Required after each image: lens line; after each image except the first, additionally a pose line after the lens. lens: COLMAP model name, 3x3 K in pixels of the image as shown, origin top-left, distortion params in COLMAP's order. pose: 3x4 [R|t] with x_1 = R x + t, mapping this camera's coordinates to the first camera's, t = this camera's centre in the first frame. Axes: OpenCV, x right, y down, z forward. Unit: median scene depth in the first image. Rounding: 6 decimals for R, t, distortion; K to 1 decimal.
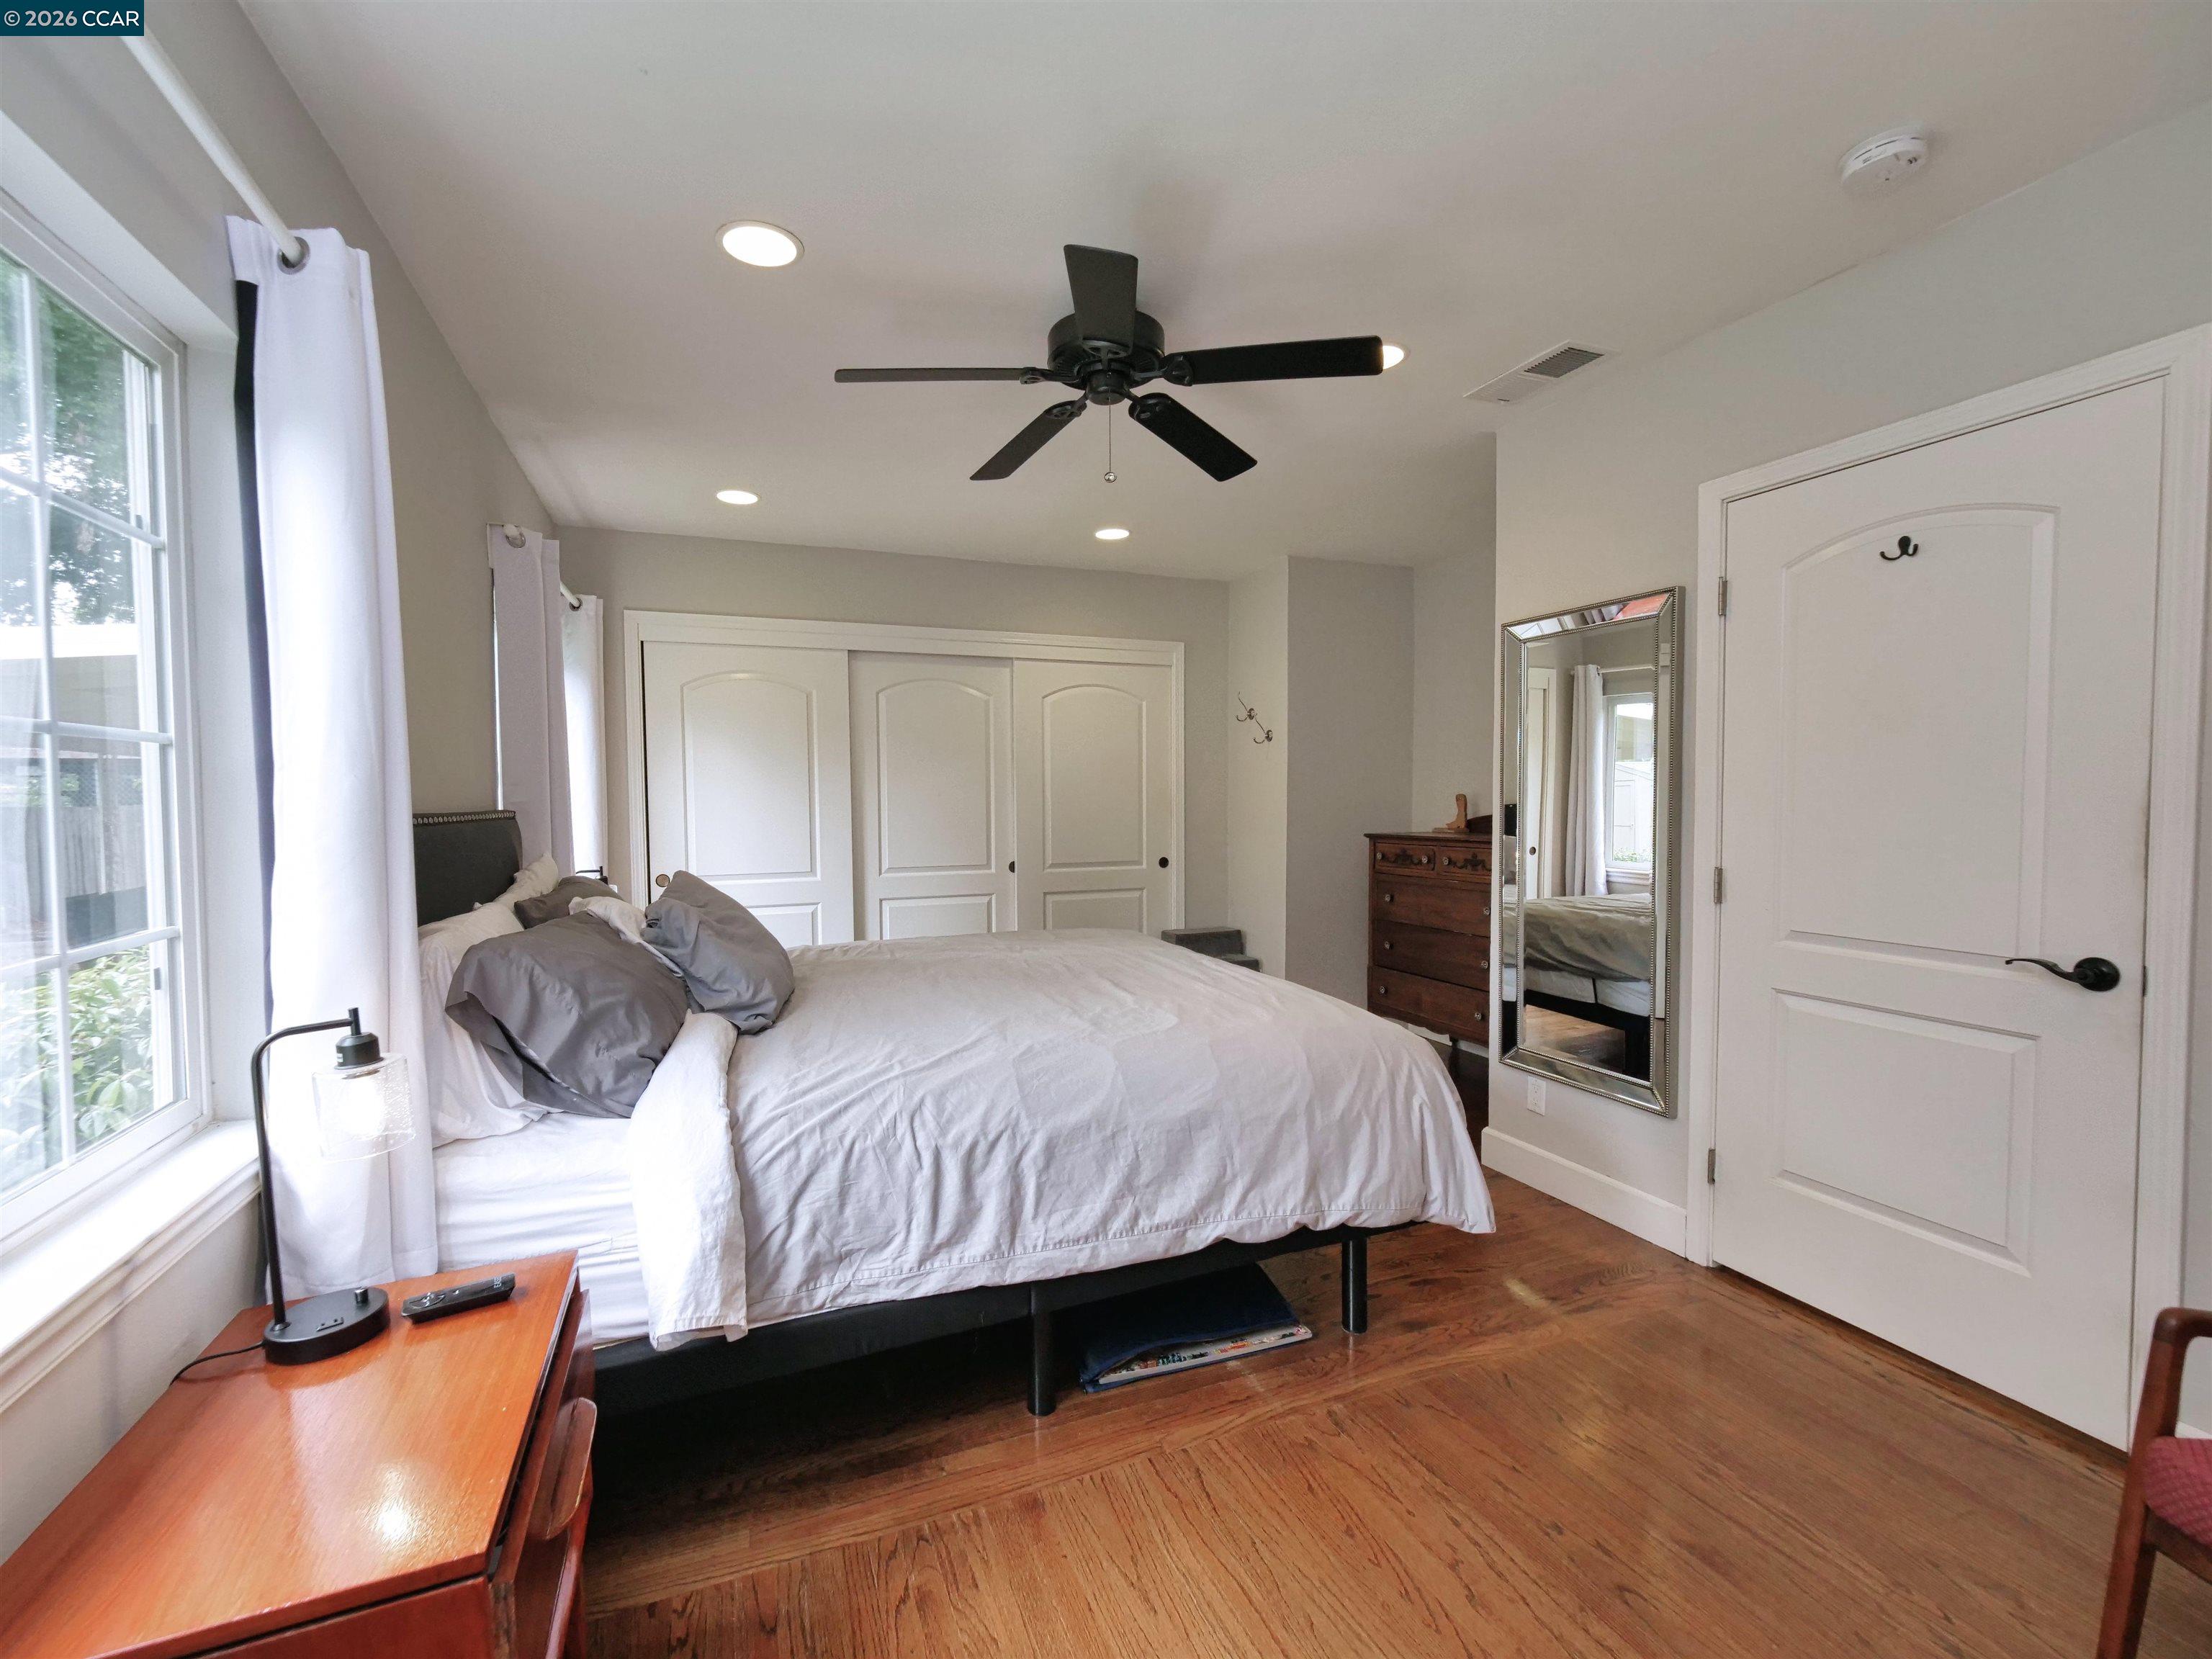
lens RADIAL K [[942.0, 0, 1080.9], [0, 942.0, 828.5], [0, 0, 1]] dist [-0.001455, -0.000332]
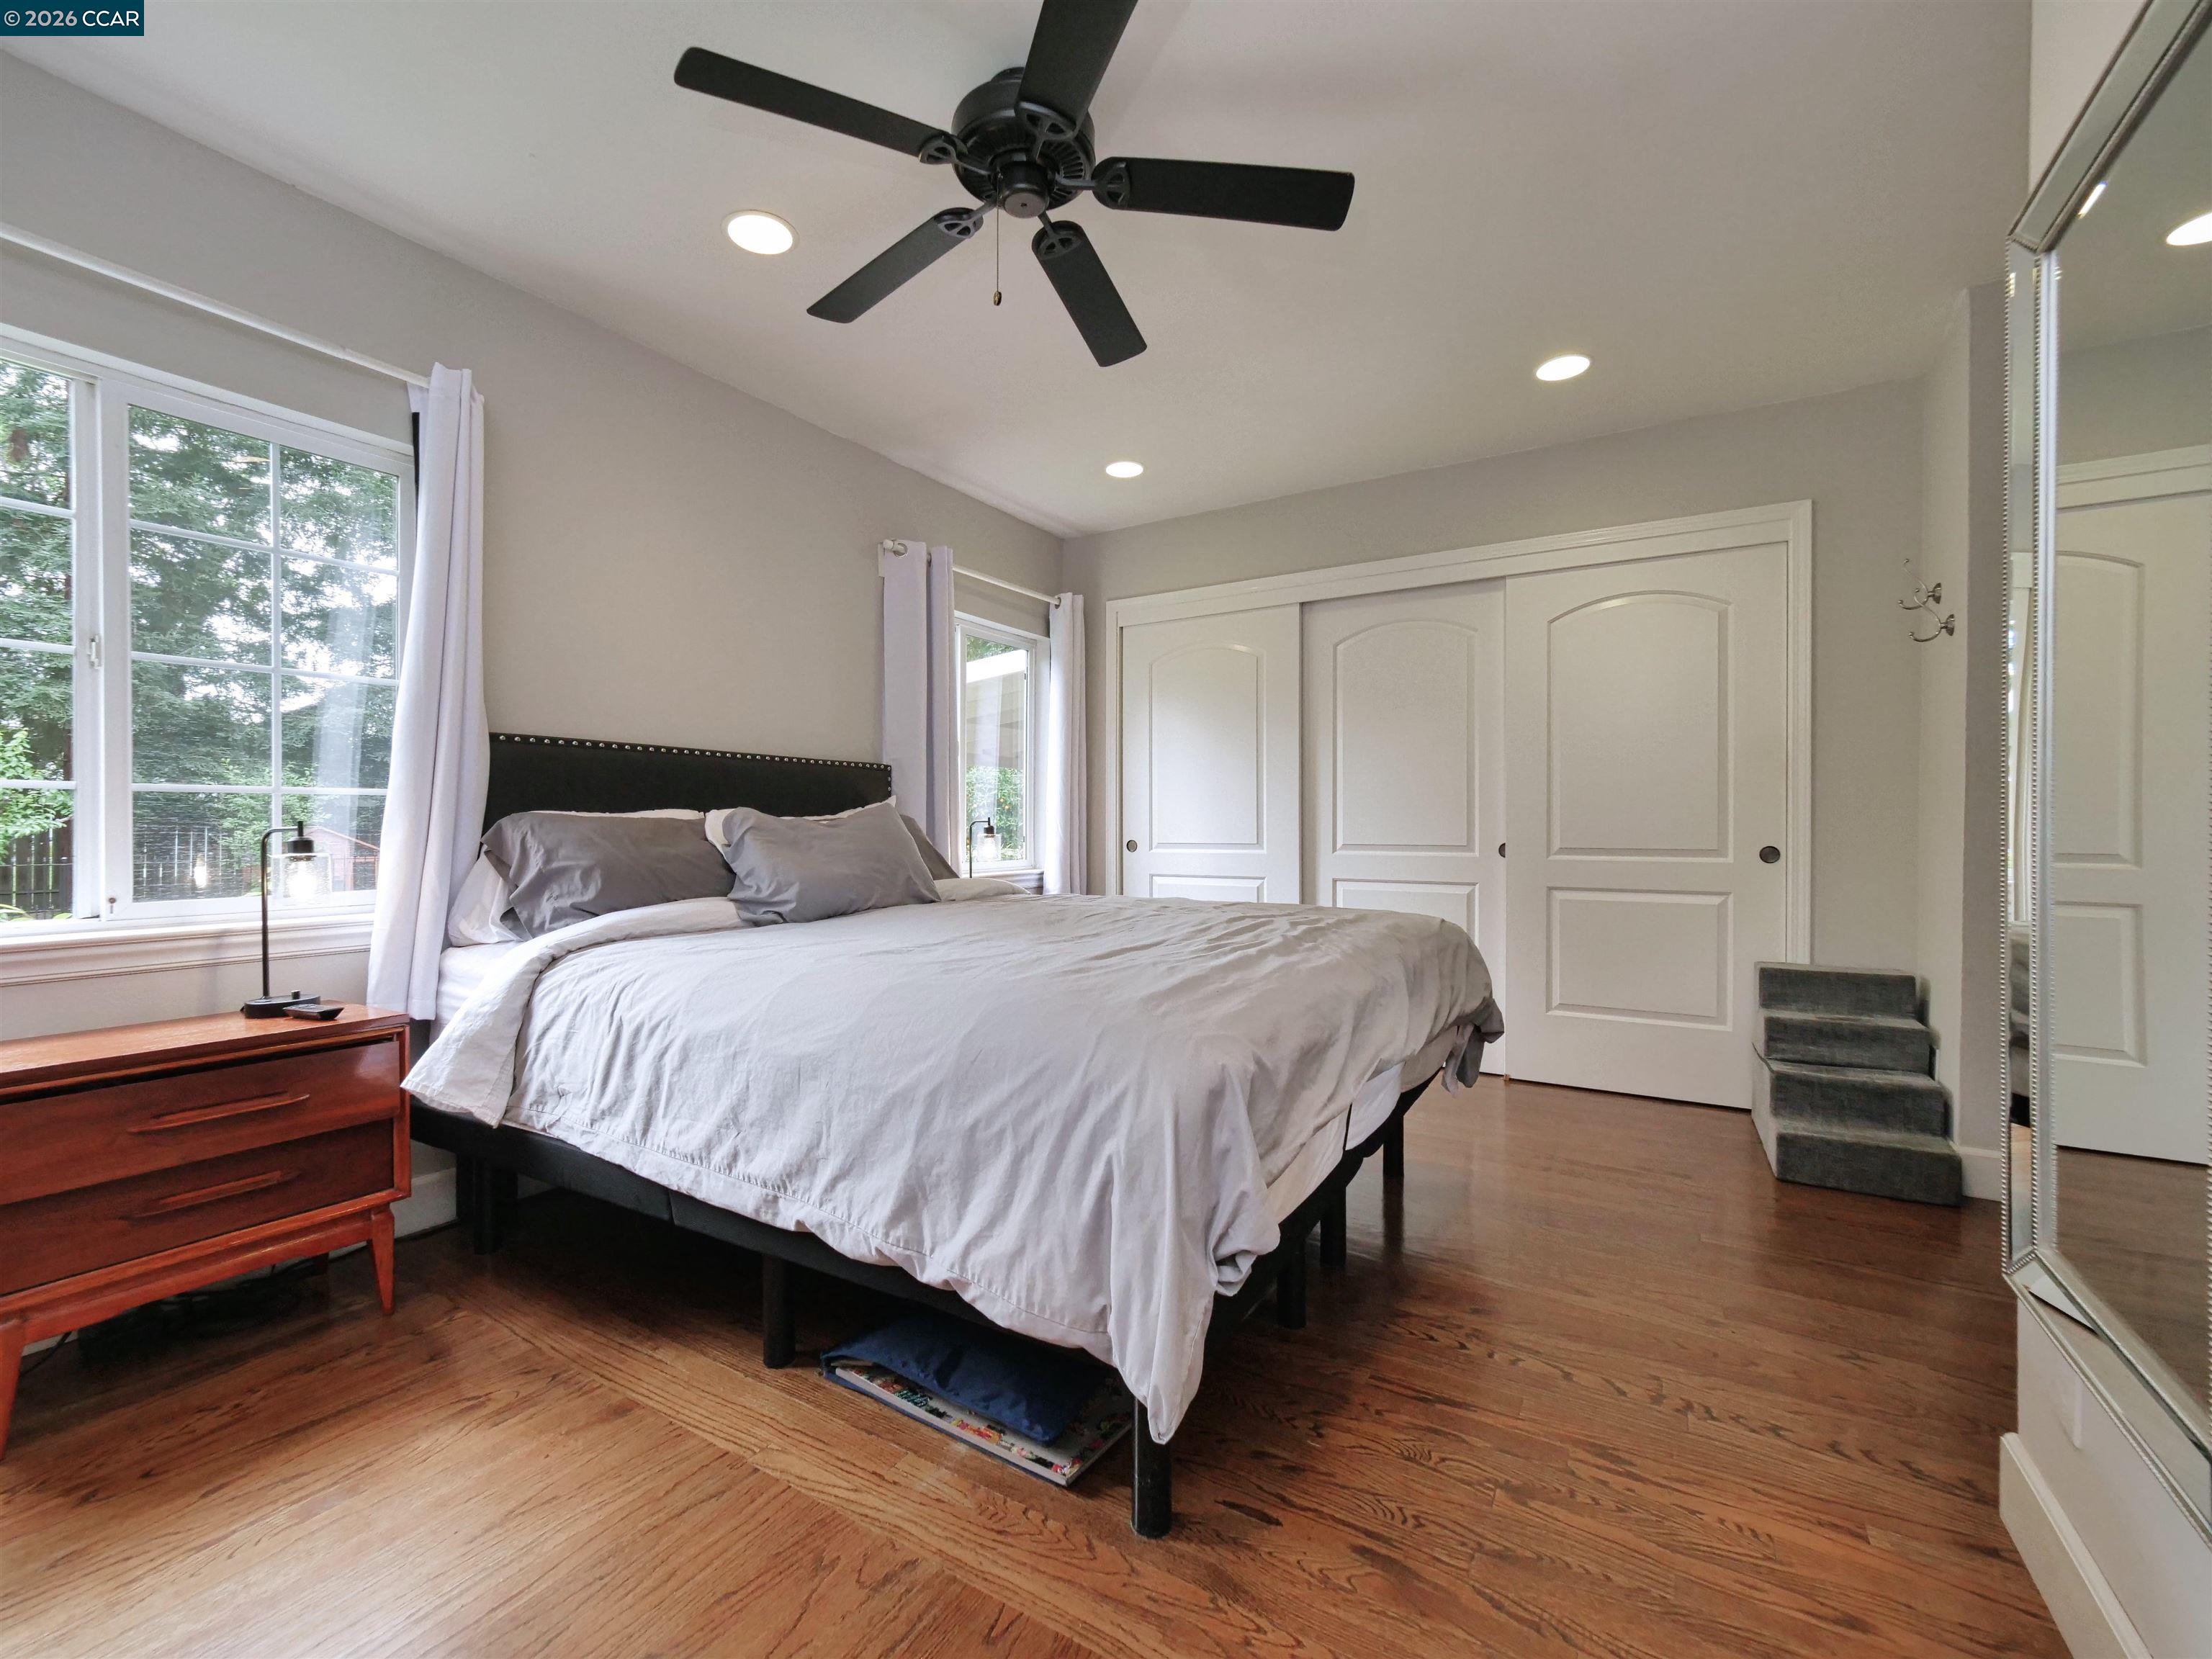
lens RADIAL K [[942.0, 0, 1080.9], [0, 942.0, 828.5], [0, 0, 1]] dist [-0.001455, -0.000332]
pose [[0.600813, 0.009946, -0.799328, 0.895816], [-0.031699, 0.999433, -0.011391, 0.116065], [0.798761, 0.032181, 0.600787, 0.715392]]
